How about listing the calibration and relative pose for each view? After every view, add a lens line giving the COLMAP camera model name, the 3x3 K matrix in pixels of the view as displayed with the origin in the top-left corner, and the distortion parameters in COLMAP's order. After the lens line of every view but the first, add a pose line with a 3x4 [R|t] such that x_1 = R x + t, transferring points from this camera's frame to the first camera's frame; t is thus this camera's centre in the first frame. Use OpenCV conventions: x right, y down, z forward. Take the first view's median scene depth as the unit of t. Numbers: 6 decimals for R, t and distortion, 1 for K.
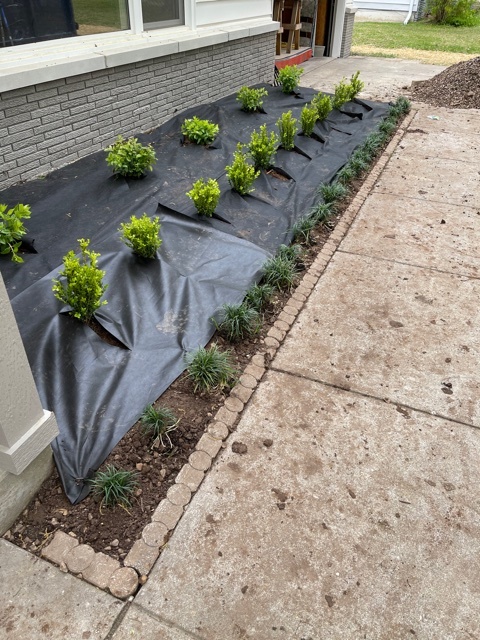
lens RADIAL K [[475.2, 0, 240.0], [0, 475.2, 320.0], [0, 0, 1]] dist [0.009419, 0.000928]
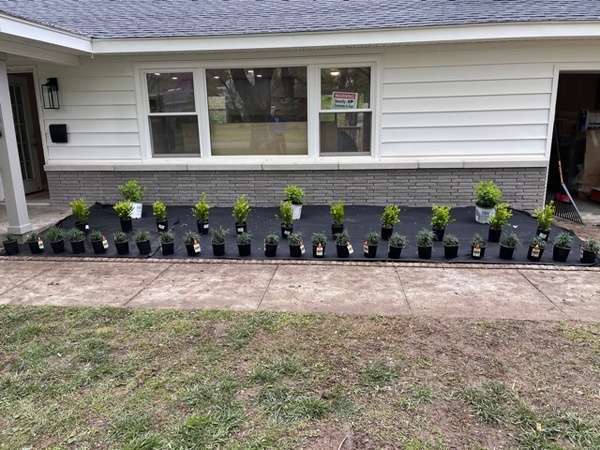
lens RADIAL K [[449.6, 0, 300.0], [0, 449.6, 225.0], [0, 0, 1]] dist [0.031877, 0.000382]
pose [[0.296651, 0.192045, -0.935477, 1.388996], [-0.533602, 0.845725, 0.004408, -0.387581], [0.792002, 0.497864, 0.353361, 0.527020]]
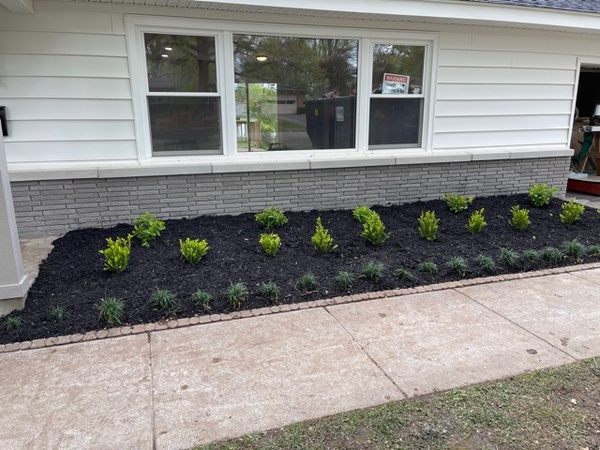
lens RADIAL K [[445.5, 0, 300.0], [0, 445.5, 225.0], [0, 0, 1]] dist [0.009419, 0.000928]
pose [[0.660880, 0.149128, -0.735526, 0.709586], [-0.416860, 0.887911, -0.194530, -0.065366], [0.624072, 0.435172, 0.648968, 0.112480]]
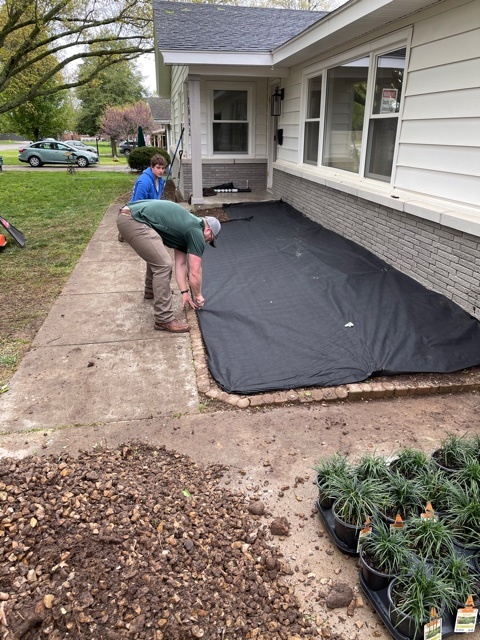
lens RADIAL K [[475.2, 0, 240.0], [0, 475.2, 320.0], [0, 0, 1]] dist [0.009419, 0.000928]
pose [[-0.836211, 0.176922, -0.519085, 0.892359], [-0.339345, 0.576630, 0.743198, -1.313079], [0.430808, 0.797619, -0.422147, 1.824208]]
